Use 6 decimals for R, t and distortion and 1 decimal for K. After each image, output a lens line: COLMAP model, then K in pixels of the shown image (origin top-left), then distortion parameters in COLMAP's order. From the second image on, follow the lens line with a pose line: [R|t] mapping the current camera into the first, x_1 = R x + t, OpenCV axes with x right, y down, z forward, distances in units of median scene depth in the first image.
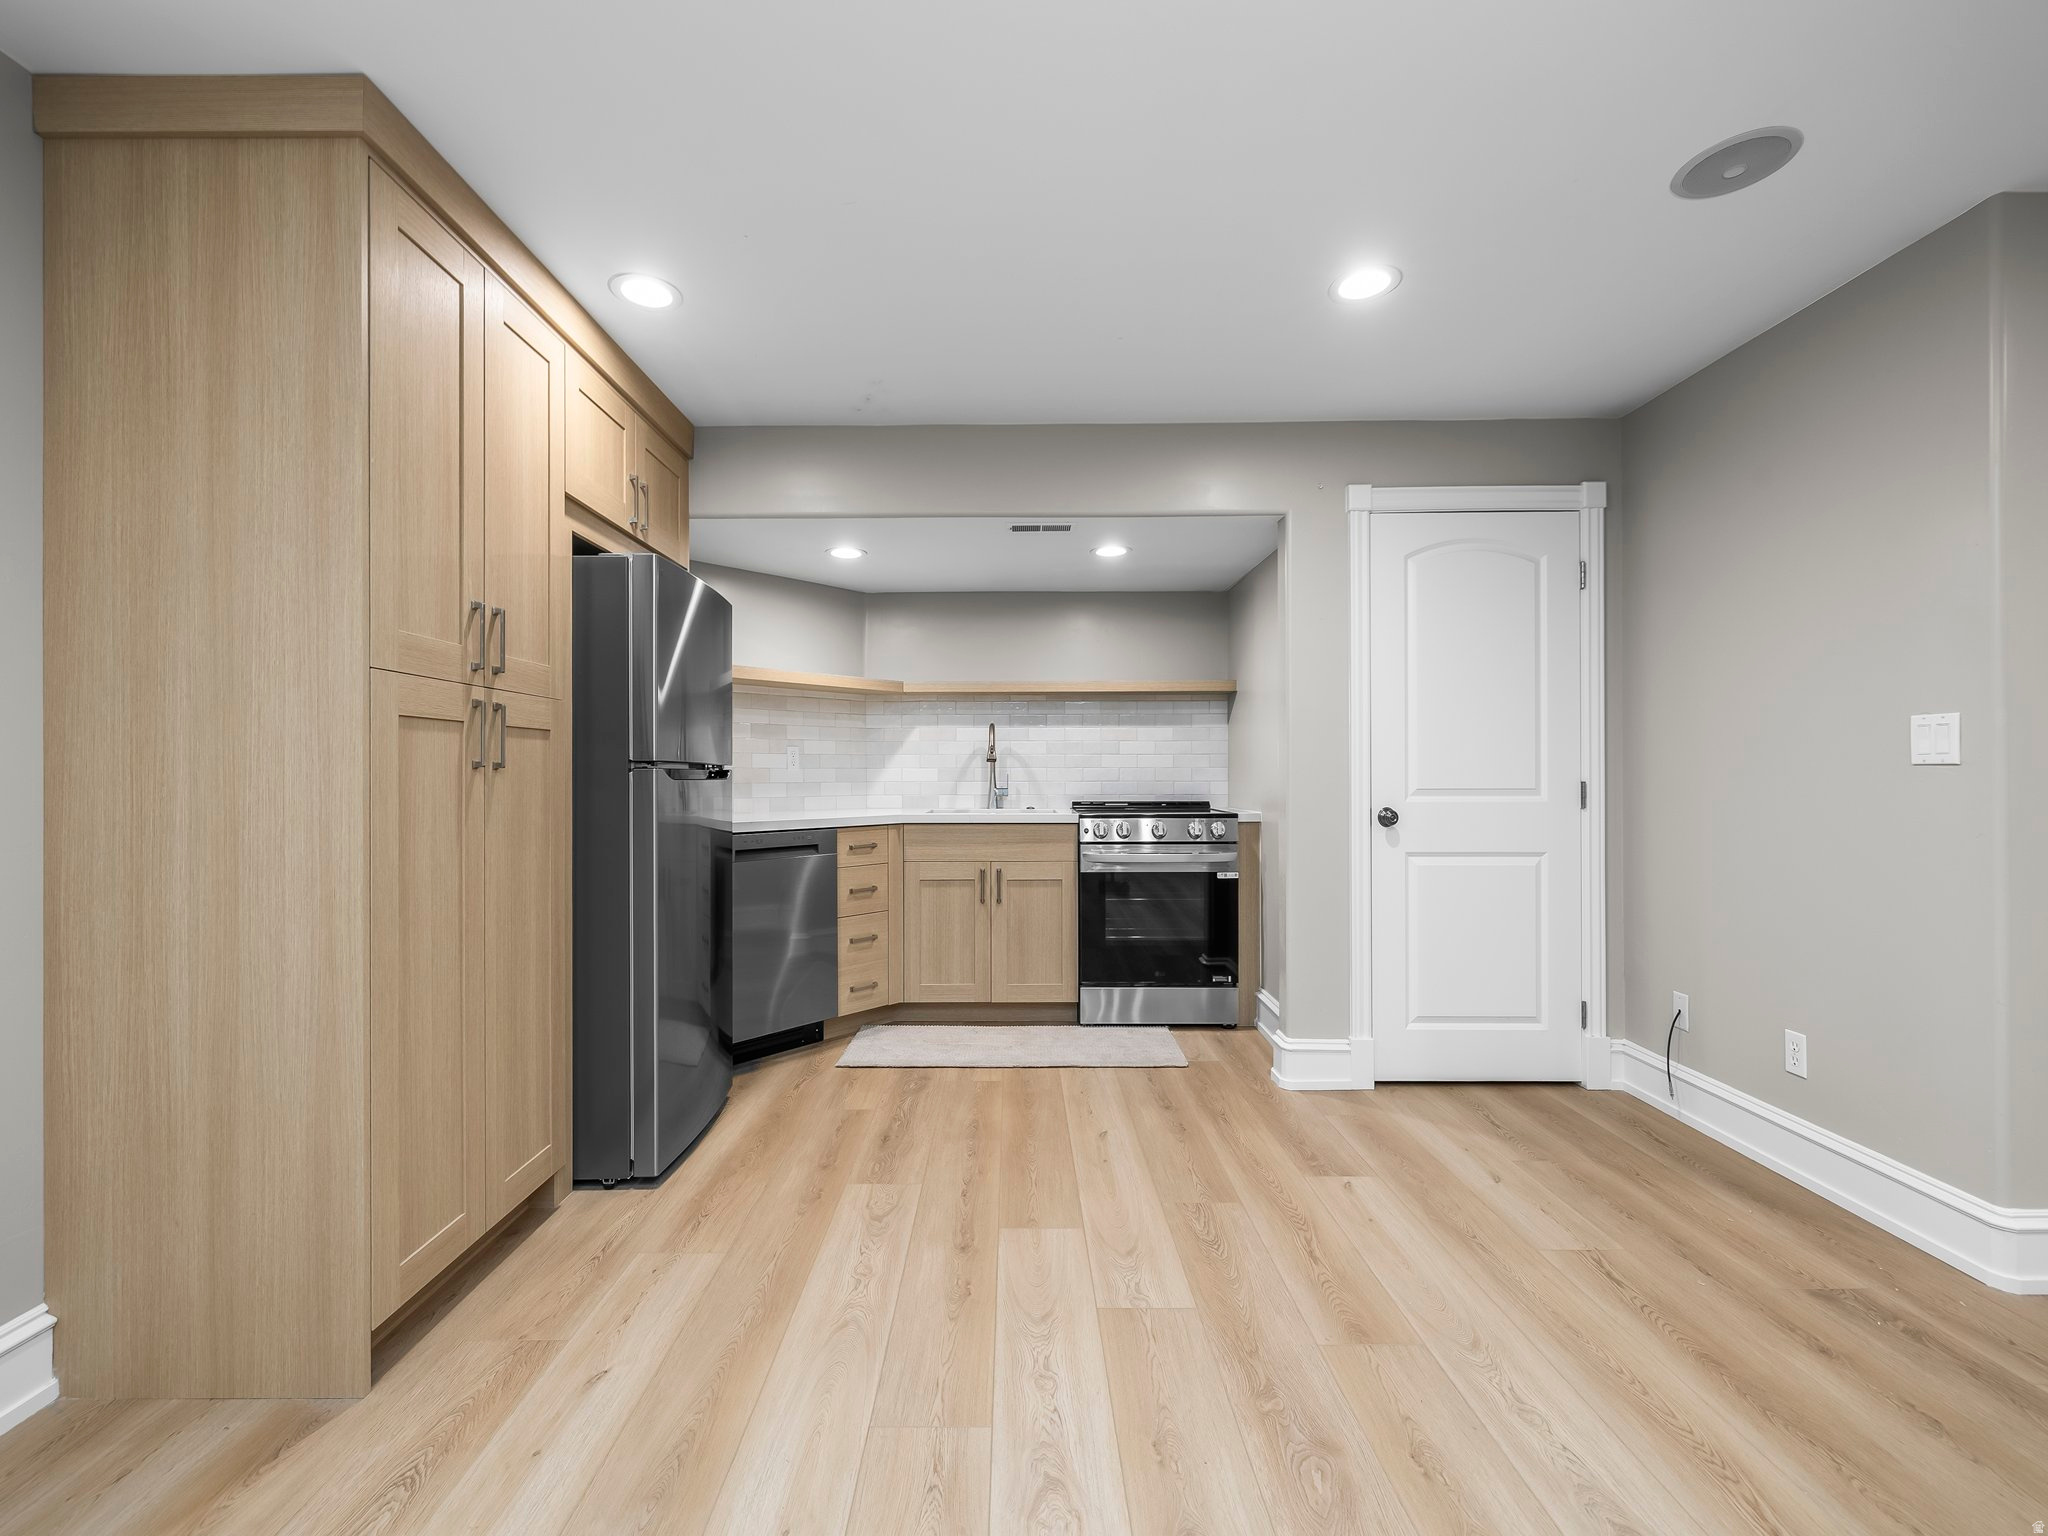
lens RADIAL K [[867.1, 0, 1022.4], [0, 867.1, 768.5], [0, 0, 1]] dist [-0.001052, 0.000783]
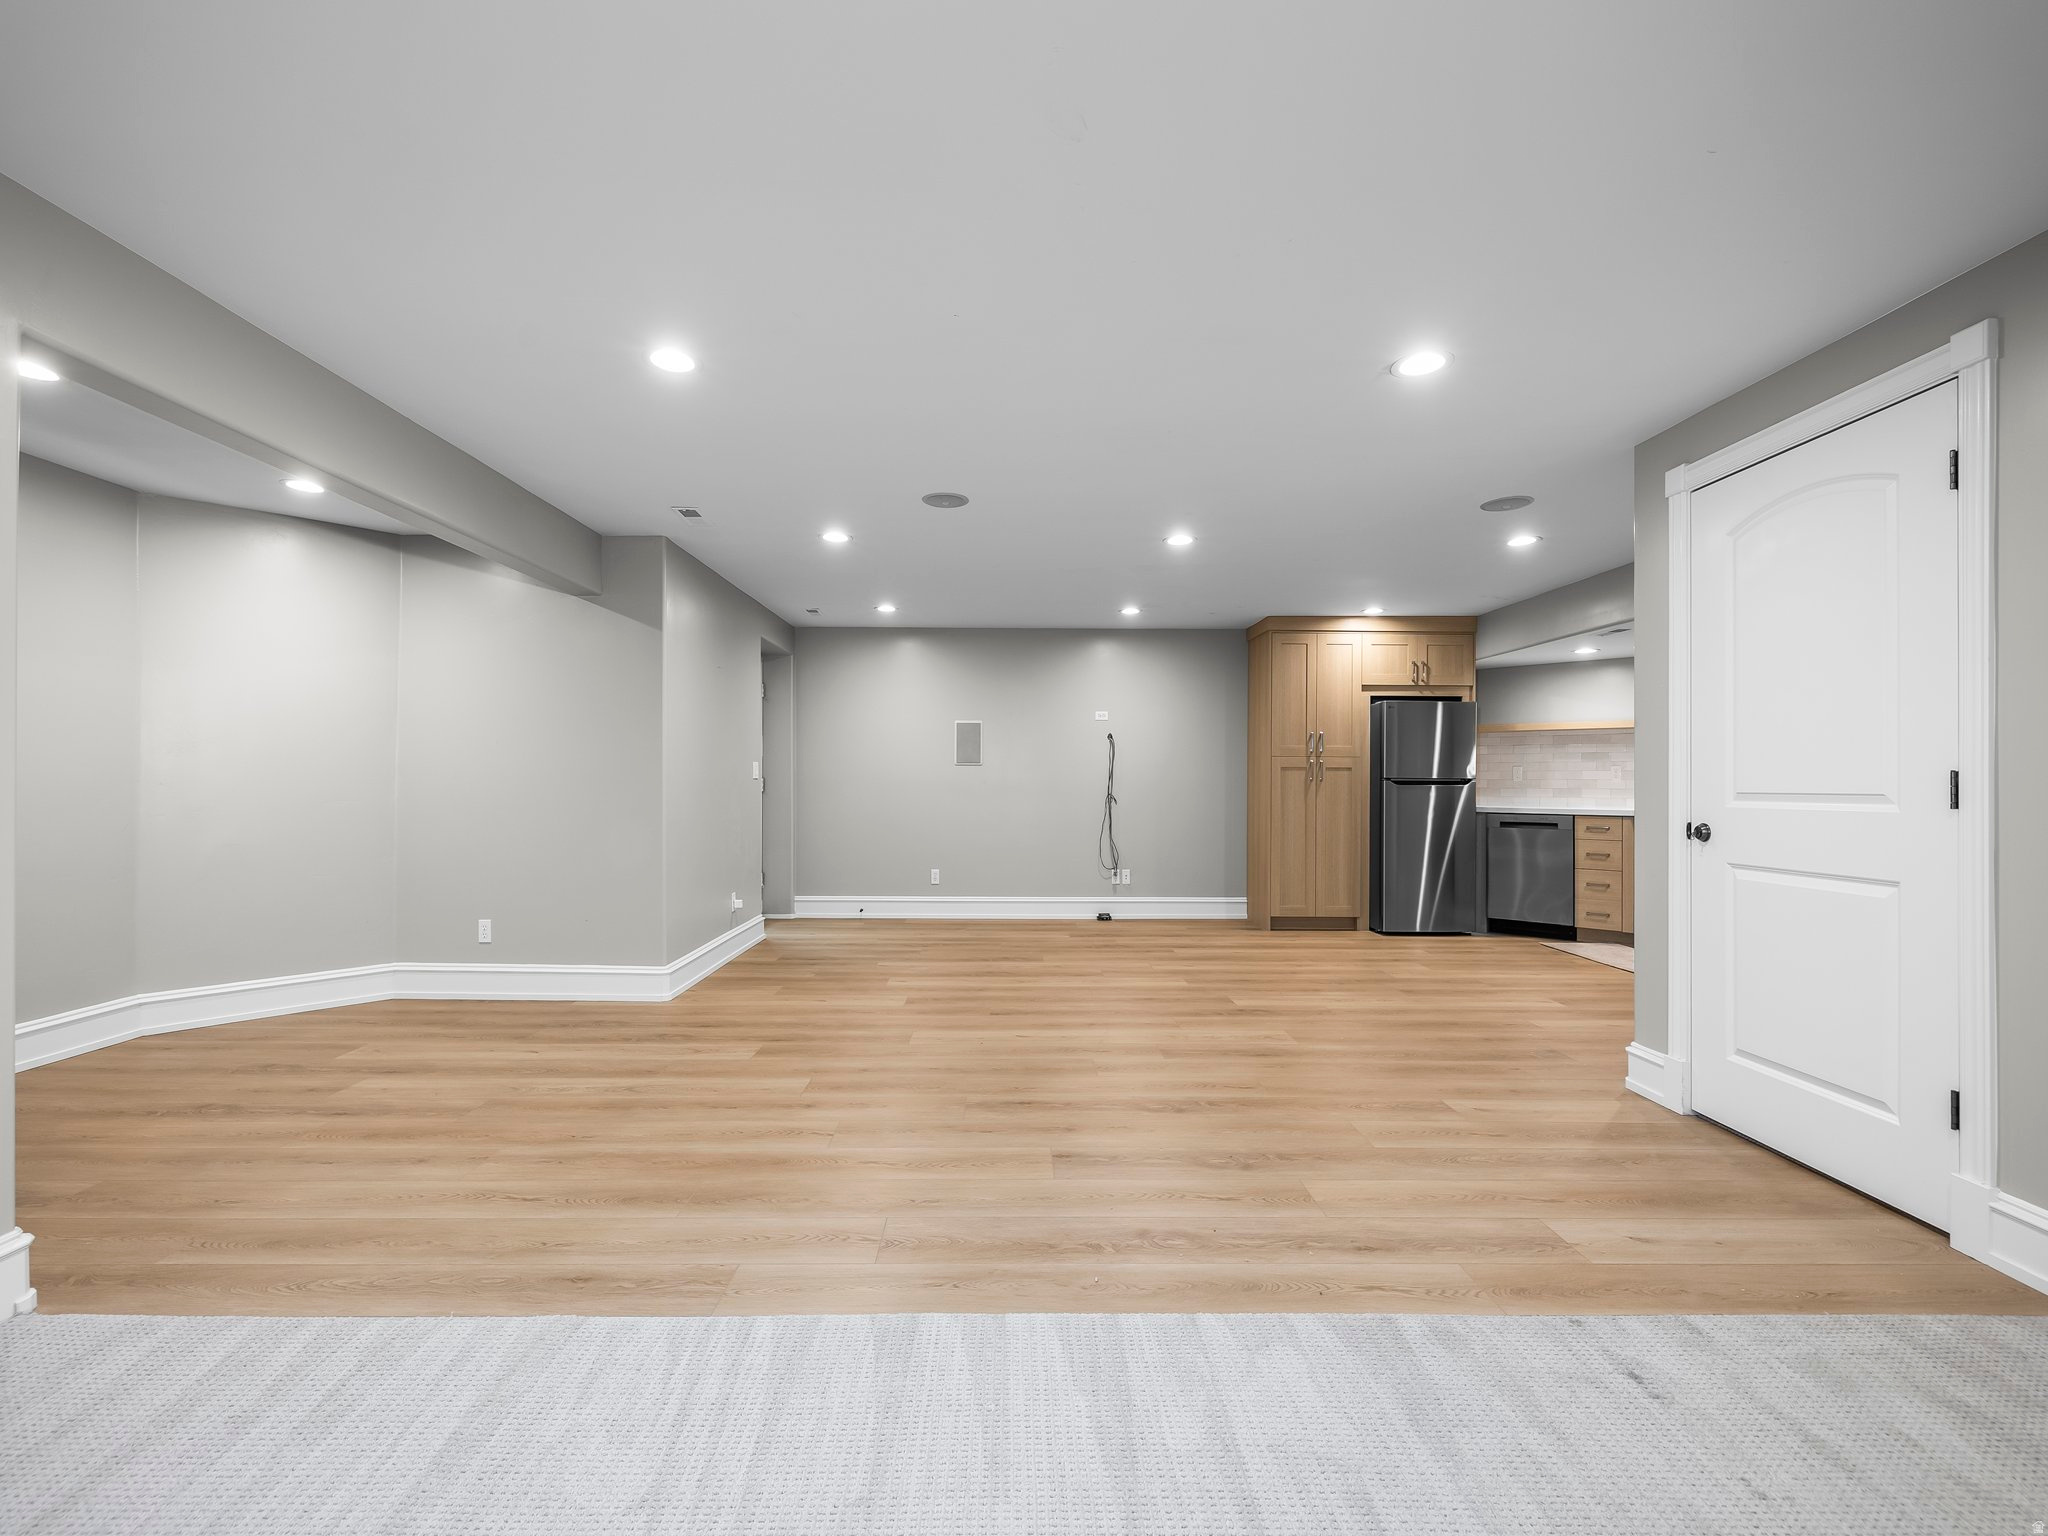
lens RADIAL K [[867.1, 0, 1021.0], [0, 867.1, 771.1], [0, 0, 1]] dist [-0.001052, 0.000783]
pose [[0.034649, -0.001939, -0.999398, 1.439834], [0.003900, 0.999991, -0.001805, -0.019868], [0.999392, -0.003835, 0.034657, -0.145589]]
